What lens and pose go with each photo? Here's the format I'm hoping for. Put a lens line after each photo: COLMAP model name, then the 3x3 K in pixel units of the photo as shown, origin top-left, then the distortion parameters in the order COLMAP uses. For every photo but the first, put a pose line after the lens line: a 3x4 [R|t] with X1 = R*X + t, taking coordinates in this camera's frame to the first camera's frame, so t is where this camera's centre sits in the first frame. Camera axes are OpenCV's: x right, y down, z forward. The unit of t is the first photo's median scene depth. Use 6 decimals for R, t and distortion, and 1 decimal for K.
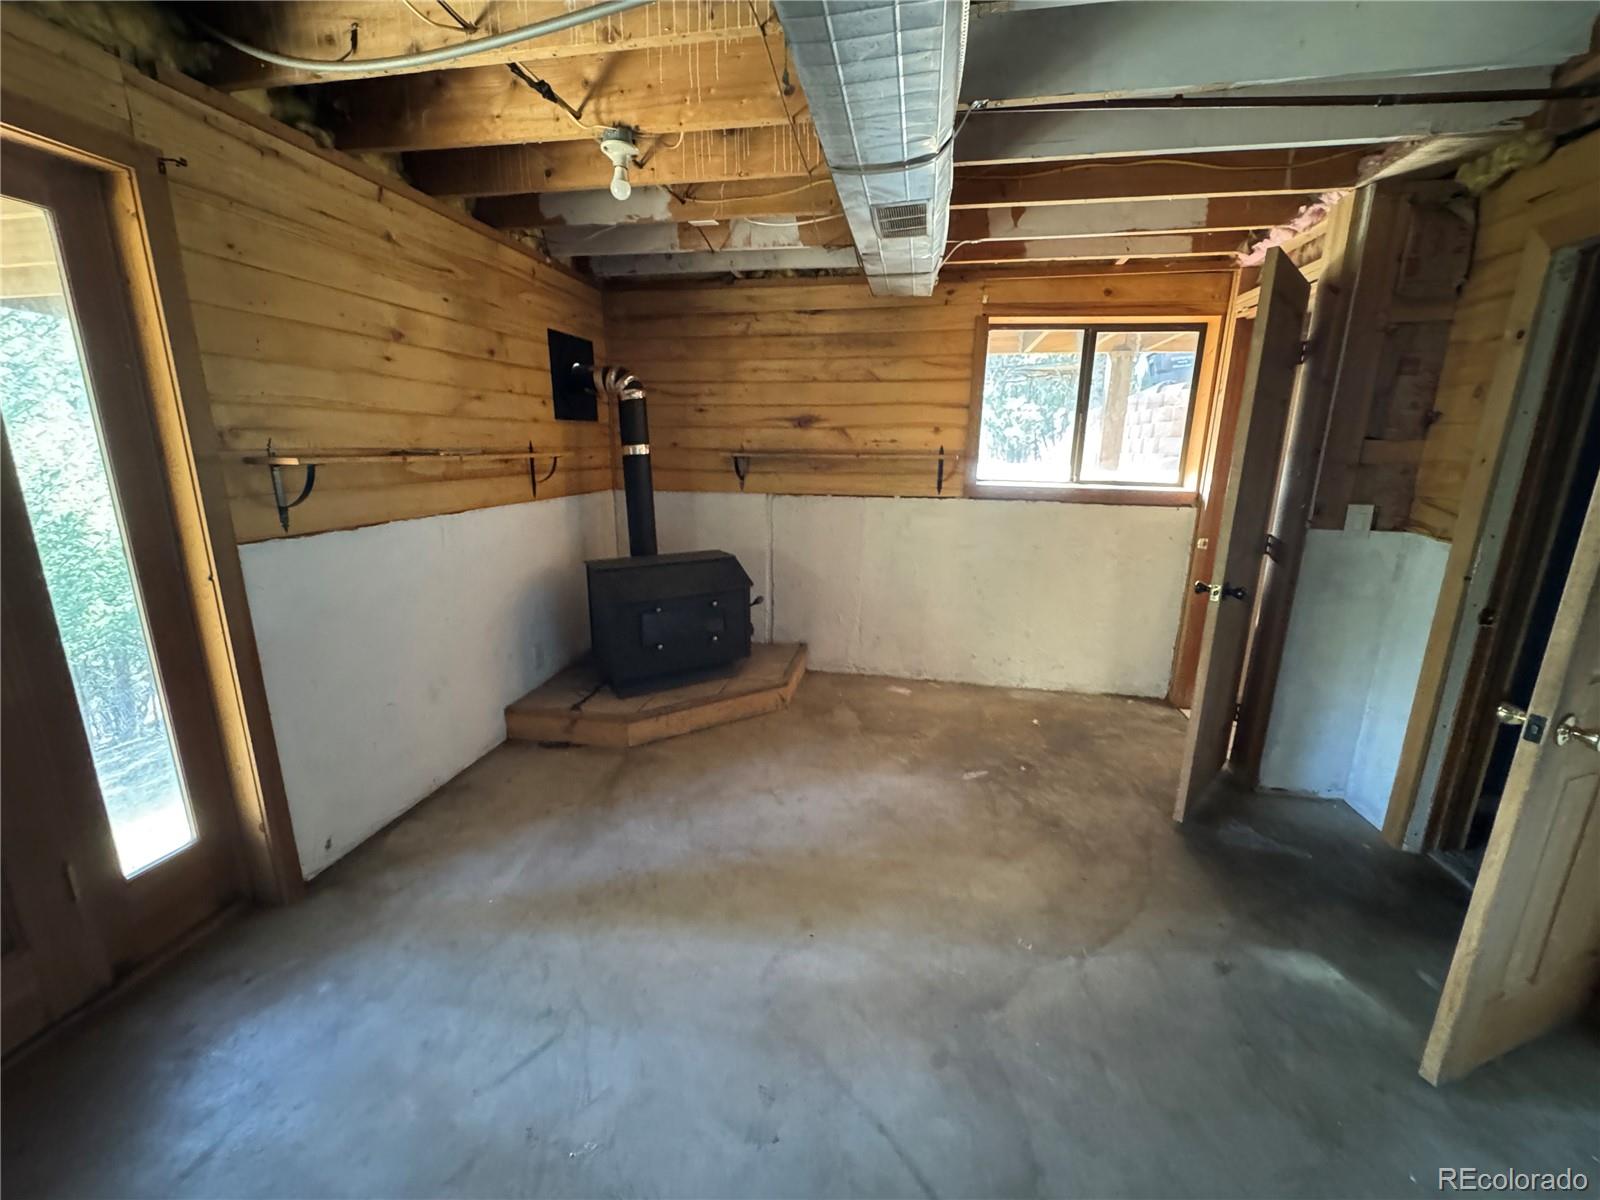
lens RADIAL K [[643.3, 0, 796.9], [0, 643.3, 595.9], [0, 0, 1]] dist [0.000466, 0.000036]
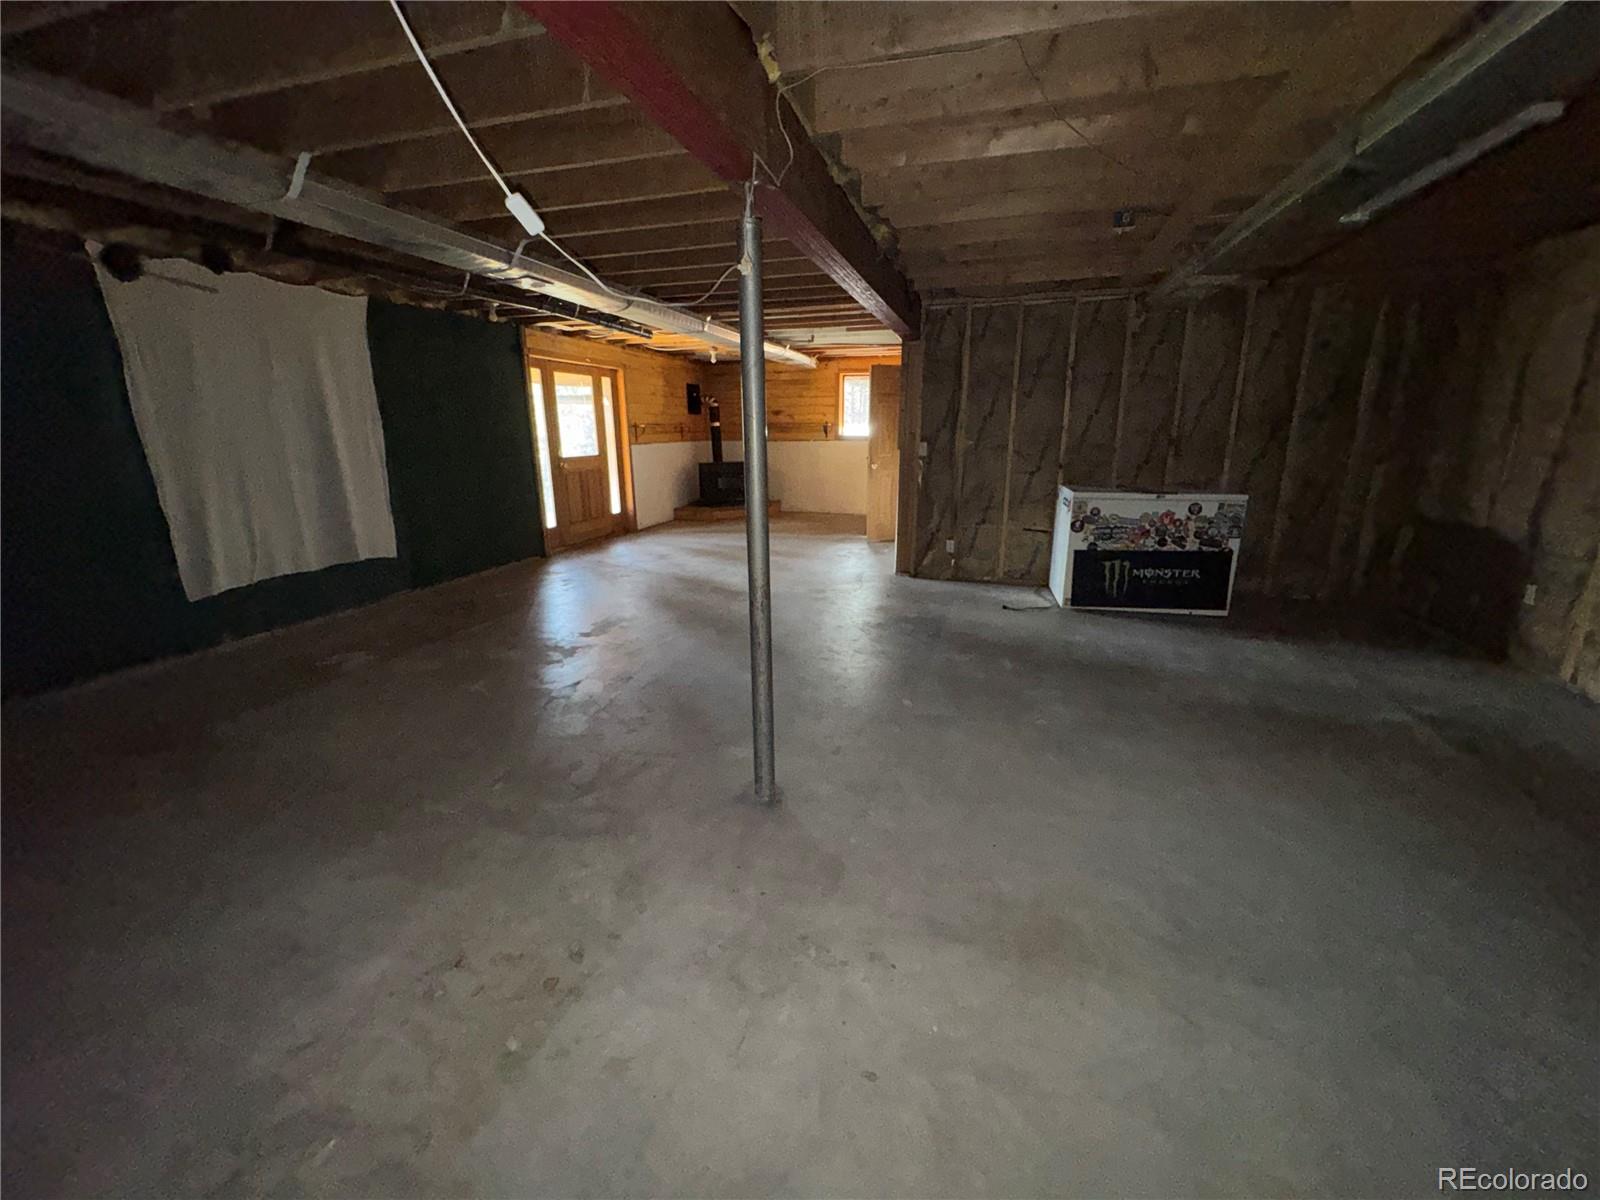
lens RADIAL K [[643.3, 0, 805.0], [0, 643.3, 602.5], [0, 0, 1]] dist [0.000466, 0.000036]
pose [[0.996168, 0.006914, -0.087184, 0.384855], [-0.003653, 0.999290, 0.037510, 0.438888], [0.087382, -0.037047, 0.995486, -1.768462]]
